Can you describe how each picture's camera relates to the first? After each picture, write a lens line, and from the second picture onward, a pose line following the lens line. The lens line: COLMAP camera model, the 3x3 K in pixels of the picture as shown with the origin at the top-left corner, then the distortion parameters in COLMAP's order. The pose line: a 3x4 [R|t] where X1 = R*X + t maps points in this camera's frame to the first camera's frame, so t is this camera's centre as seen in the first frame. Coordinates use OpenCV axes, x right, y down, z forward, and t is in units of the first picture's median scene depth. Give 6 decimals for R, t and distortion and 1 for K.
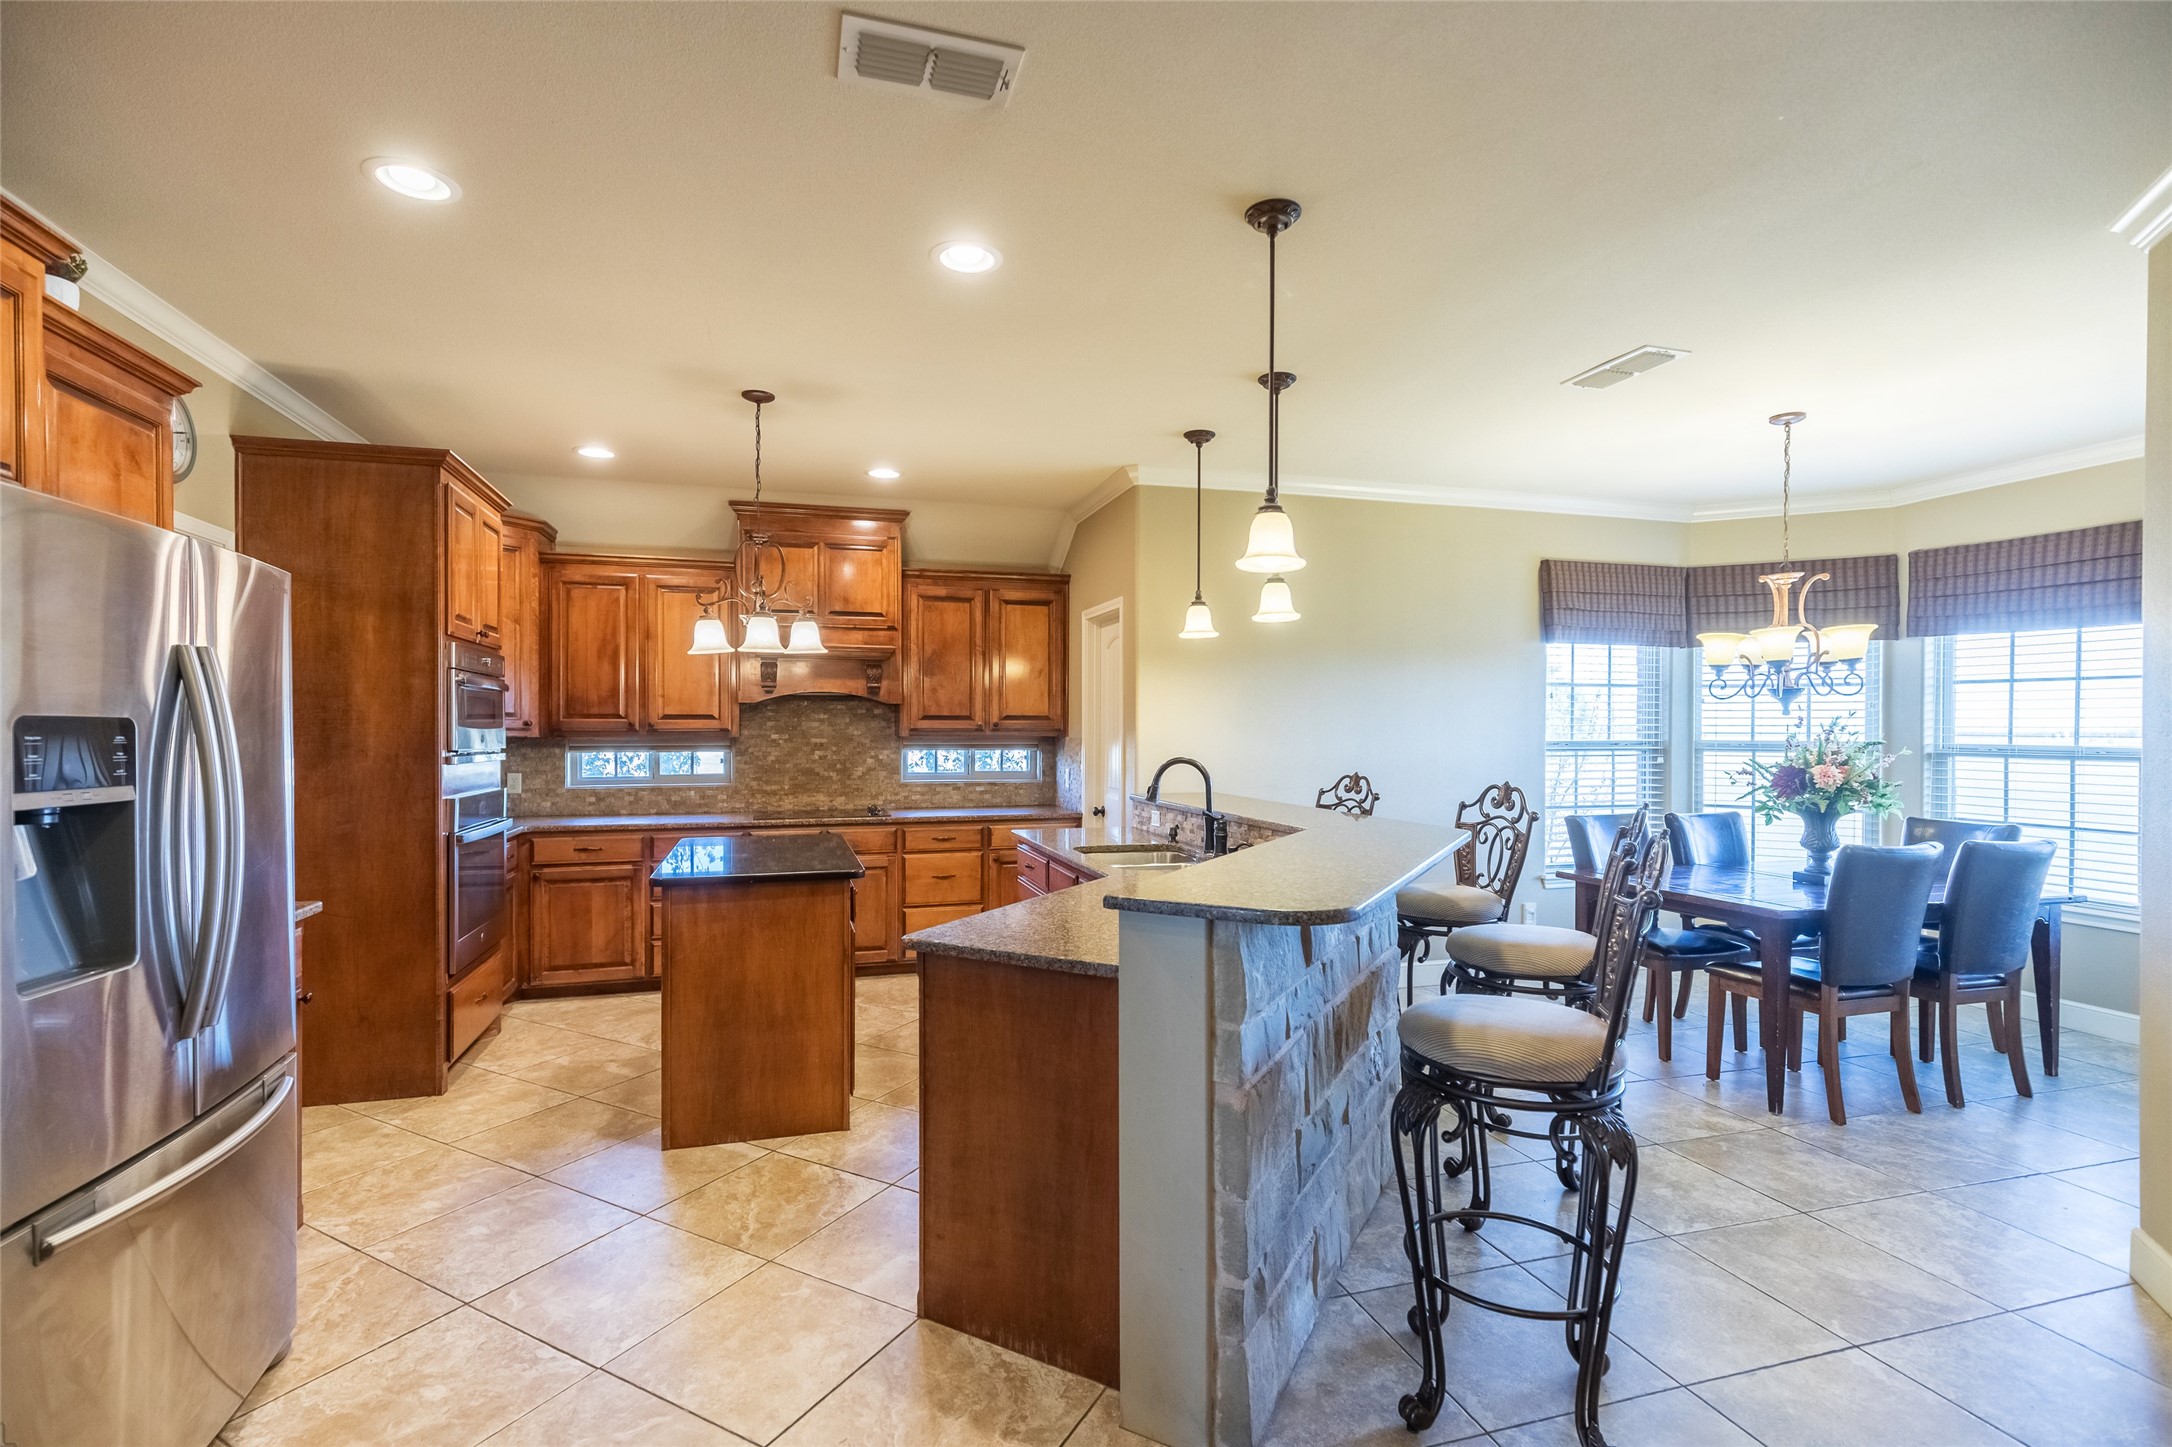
lens RADIAL K [[983.3, 0, 1071.6], [0, 983.3, 732.8], [0, 0, 1]] dist [0.006636, -0.002250]
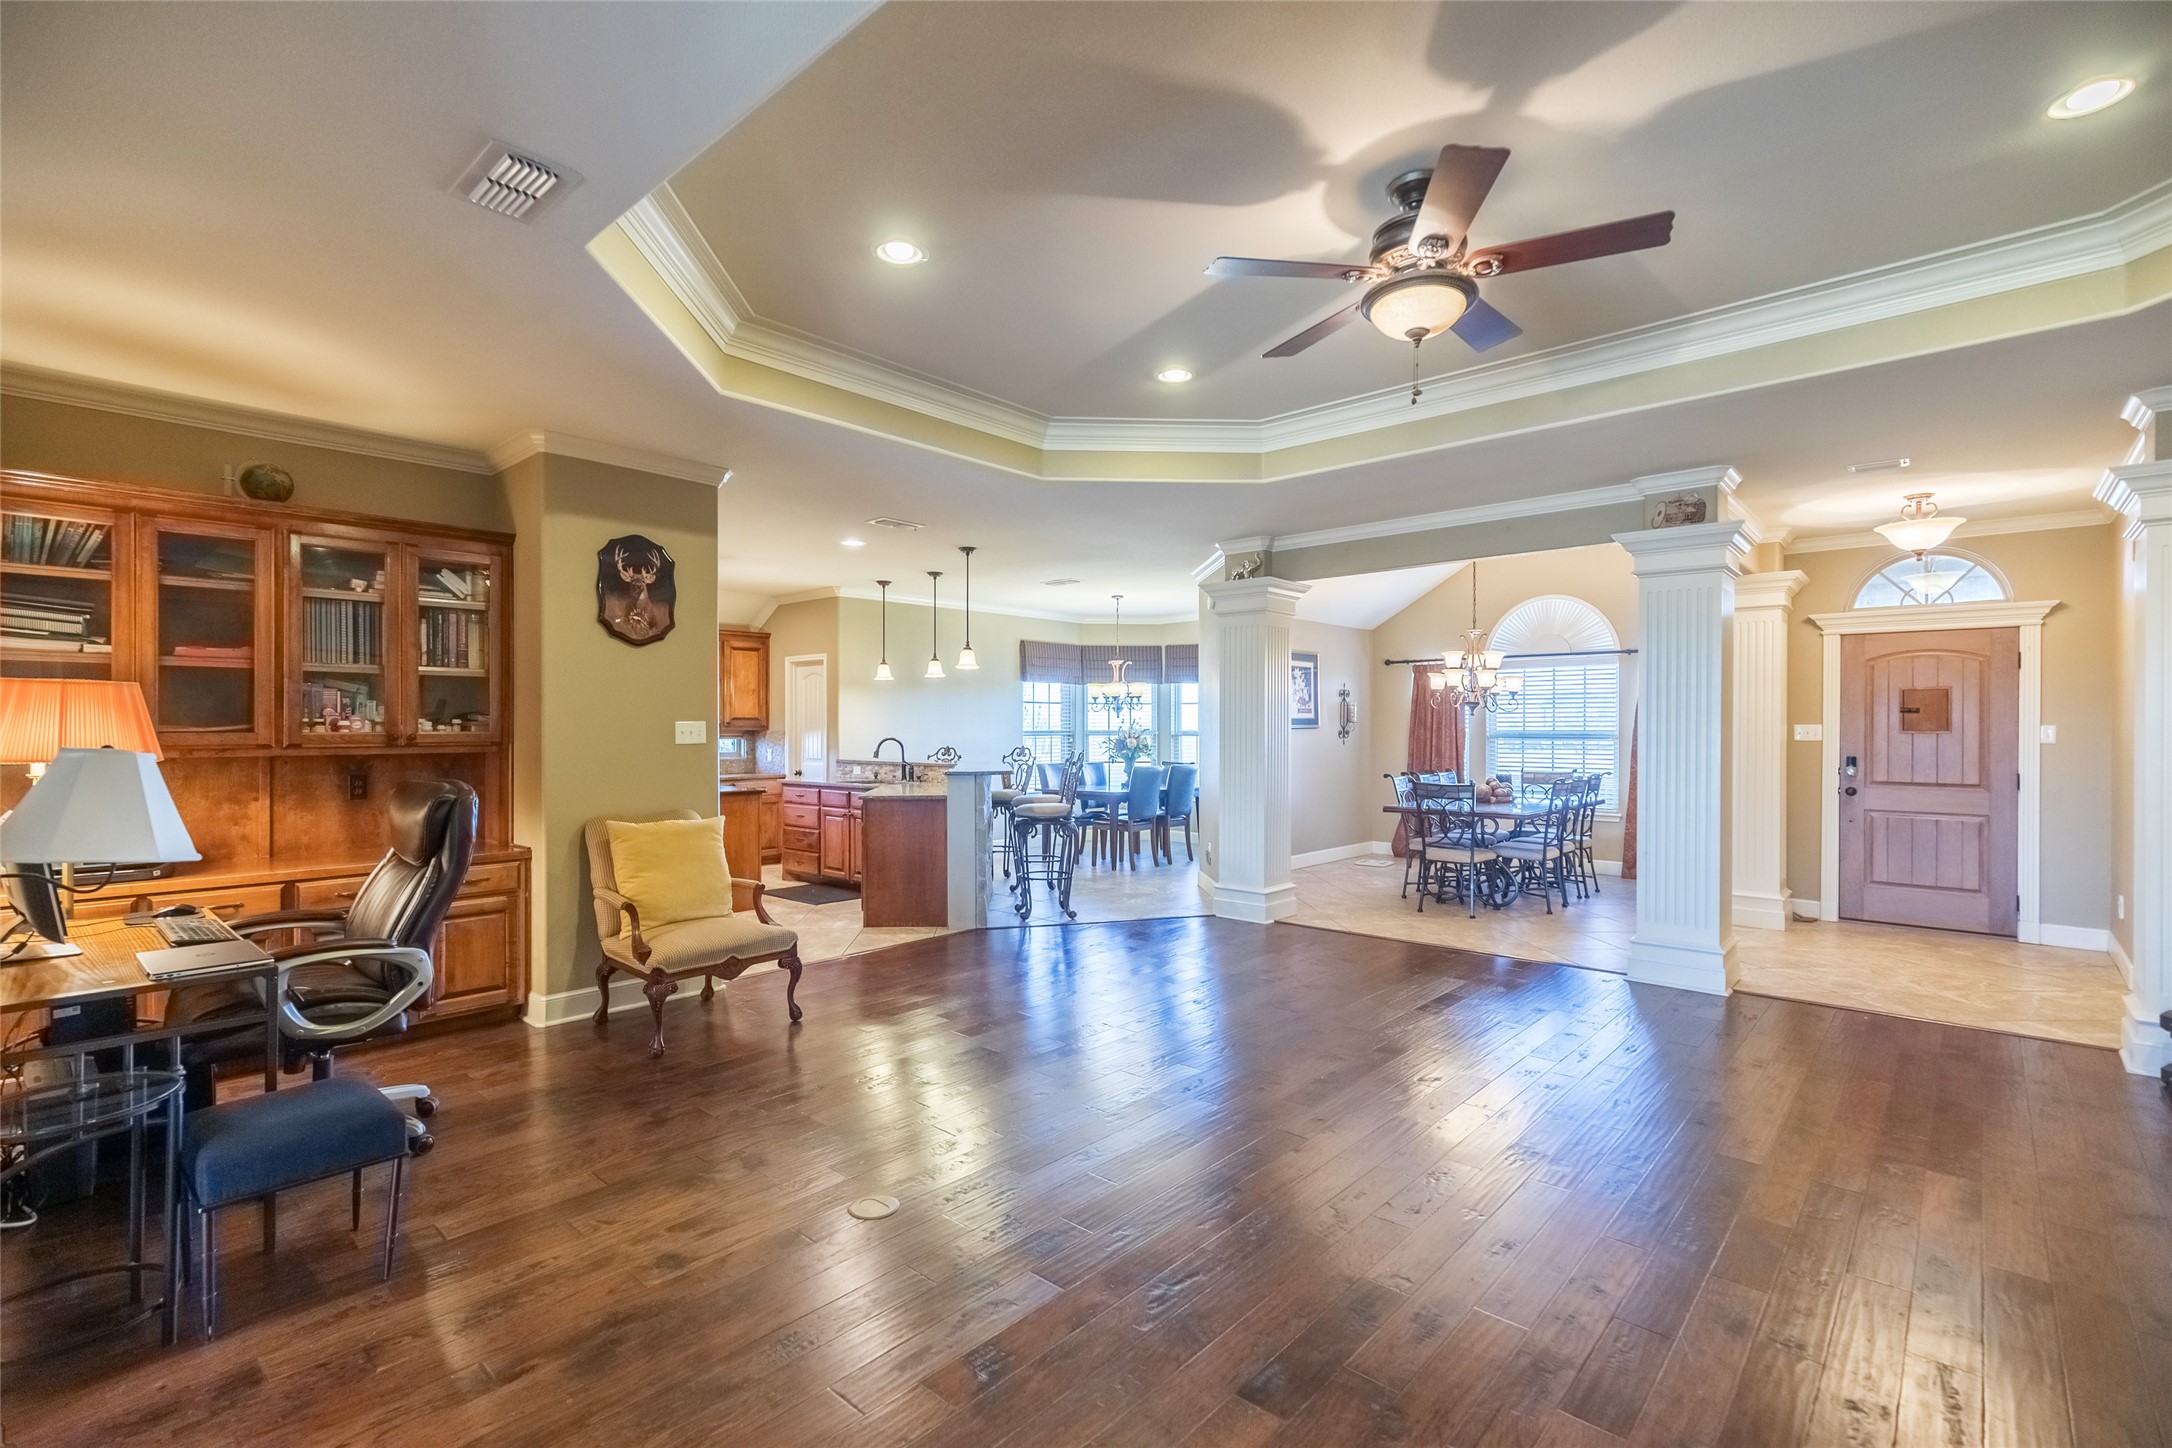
lens RADIAL K [[983.3, 0, 1063.9], [0, 983.3, 727.6], [0, 0, 1]] dist [0.006636, -0.002250]
pose [[0.852995, -0.003960, 0.521905, -0.583535], [0.007637, 0.999959, -0.004894, 0.014469], [-0.521864, 0.008160, 0.852990, -0.888995]]
